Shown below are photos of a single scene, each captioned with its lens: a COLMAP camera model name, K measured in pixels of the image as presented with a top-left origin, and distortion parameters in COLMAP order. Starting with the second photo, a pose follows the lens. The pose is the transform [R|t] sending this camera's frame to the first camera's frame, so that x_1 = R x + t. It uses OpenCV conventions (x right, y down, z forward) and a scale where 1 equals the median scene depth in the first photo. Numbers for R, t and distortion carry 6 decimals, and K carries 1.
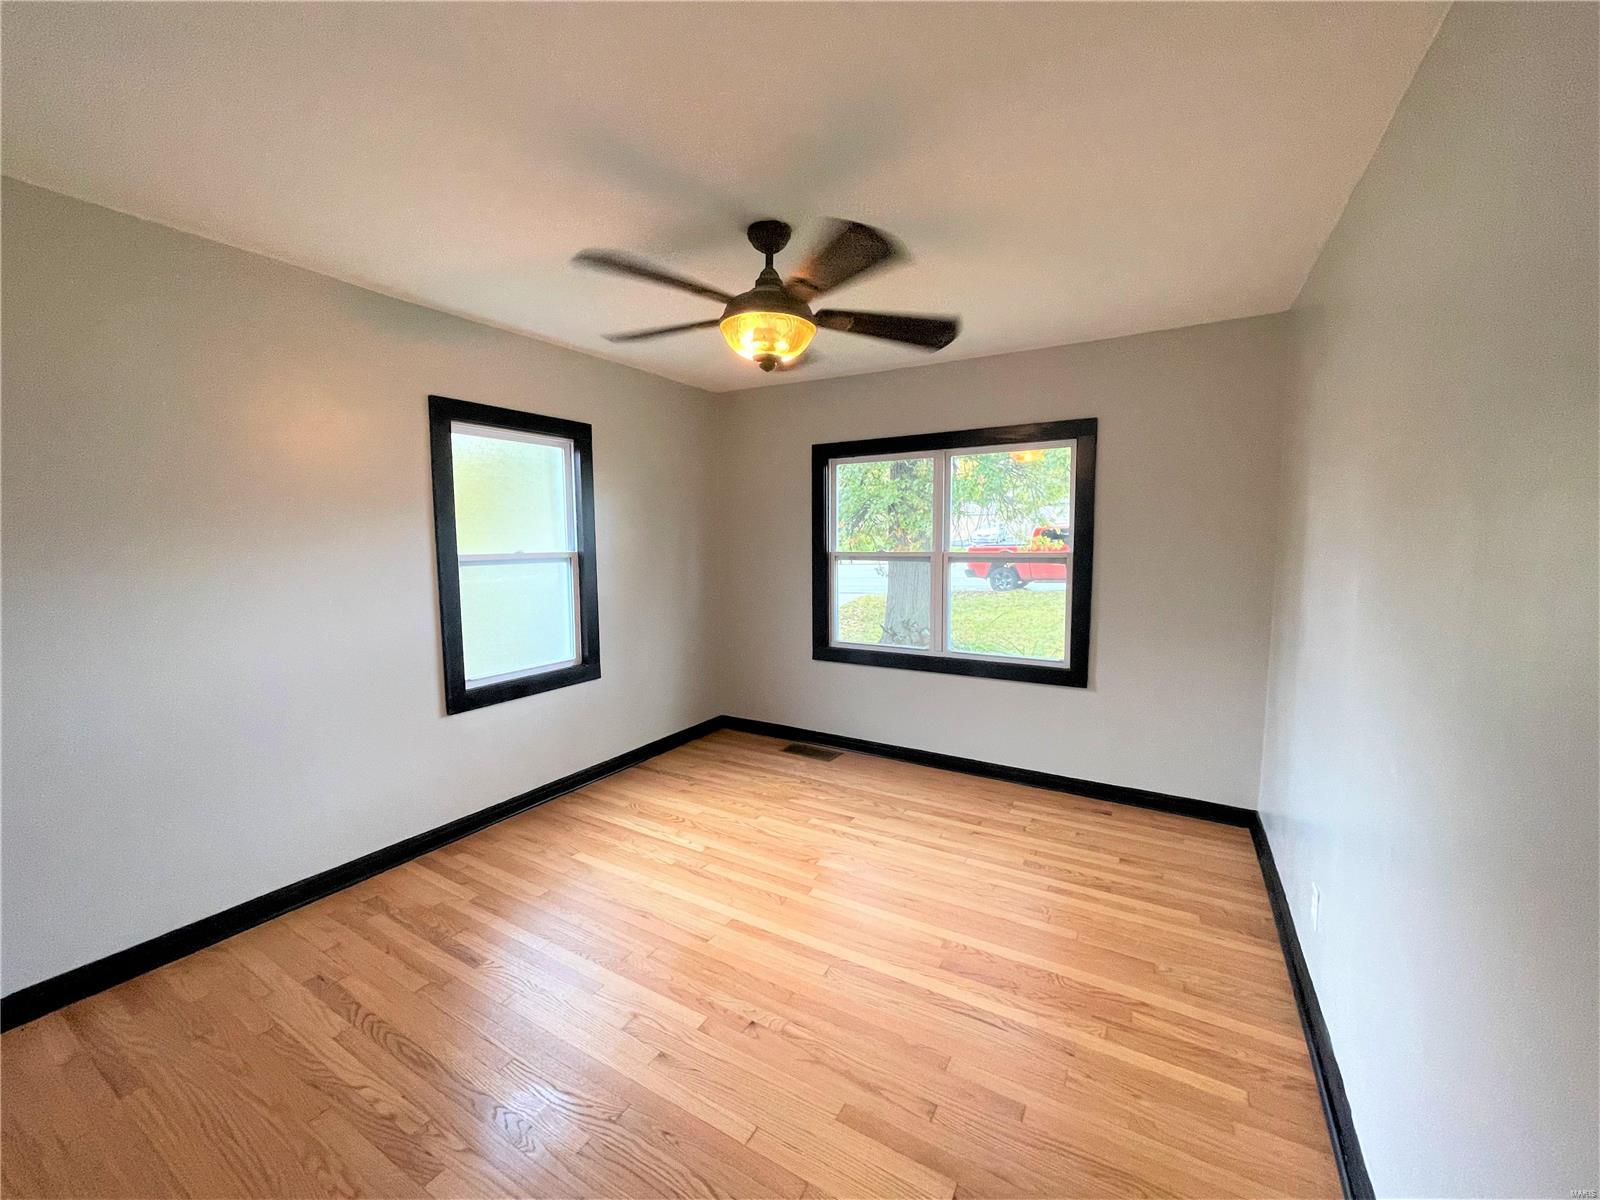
lens RADIAL K [[632.2, 0, 800.0], [0, 632.2, 600.0], [0, 0, 1]] dist [0.000049, 0.000043]
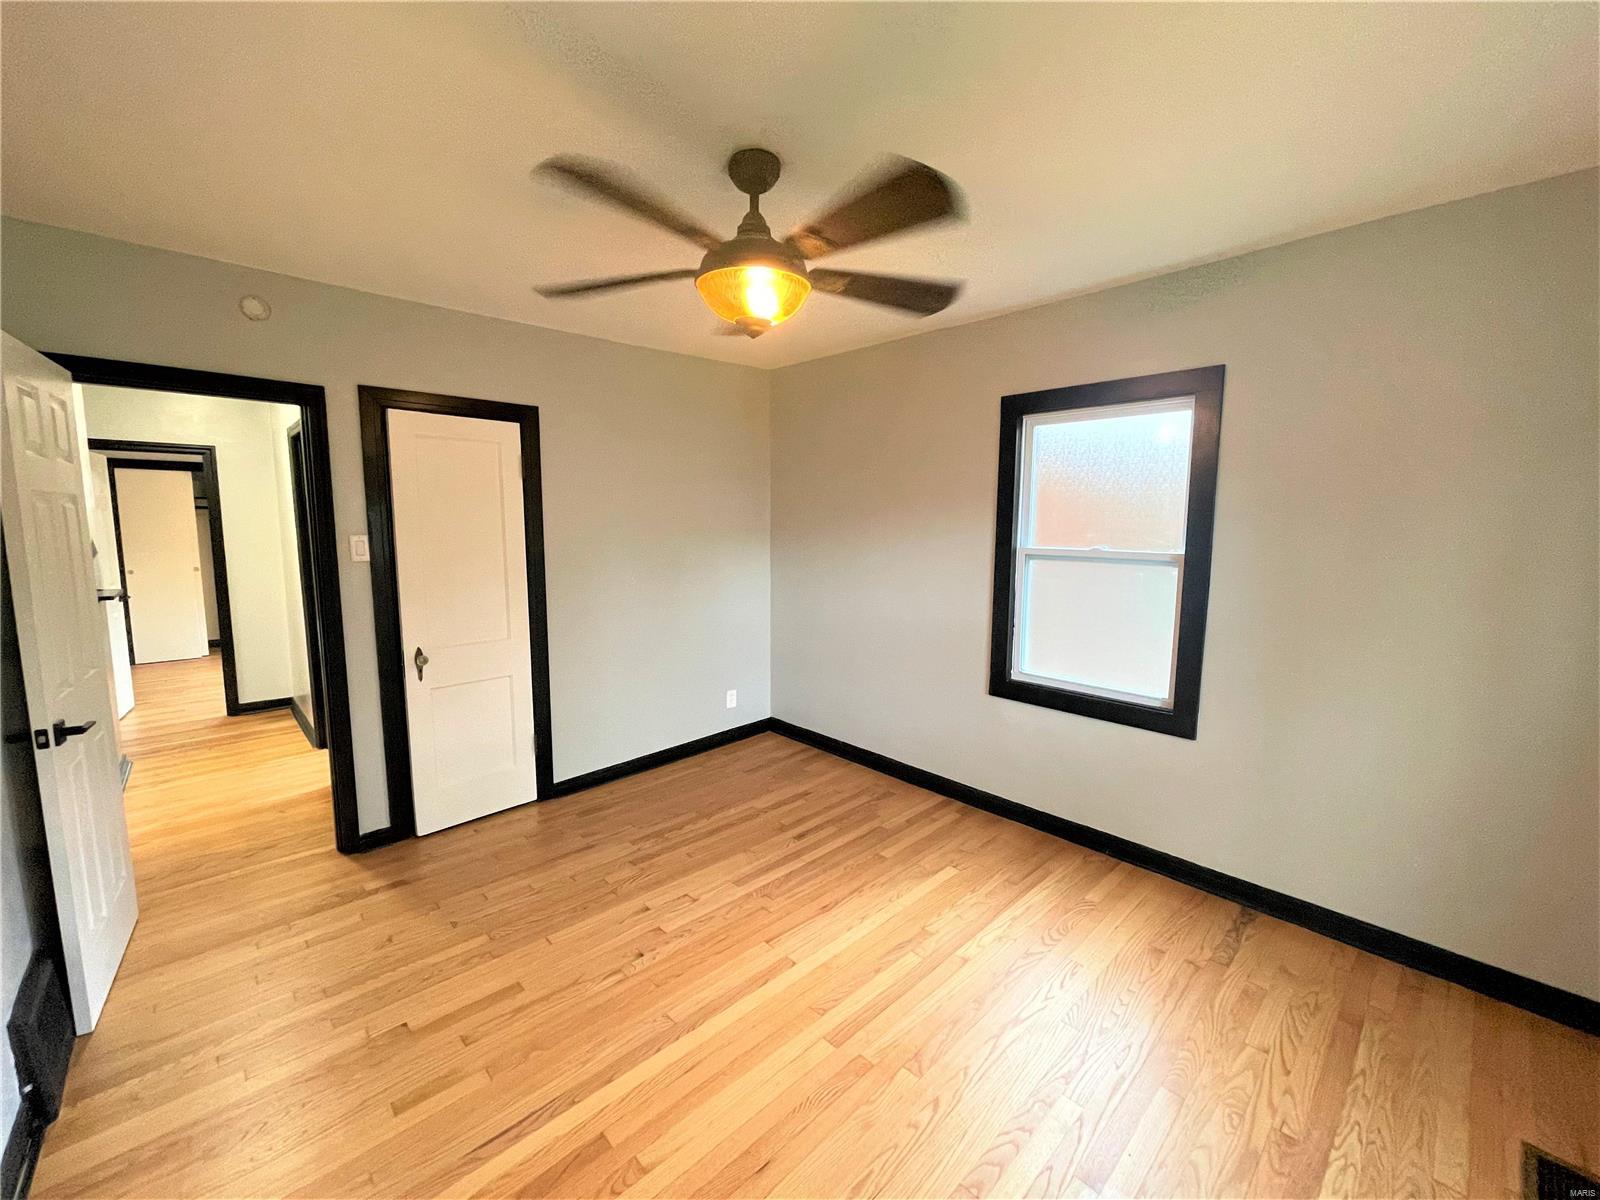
lens RADIAL K [[646.9, 0, 793.0], [0, 646.9, 597.8], [0, 0, 1]] dist [-0.001502, -0.000135]
pose [[-0.277705, 0.117955, -0.953397, 0.598726], [-0.103182, 0.983030, 0.151676, -0.118311], [0.955109, 0.140494, -0.260822, 0.992479]]
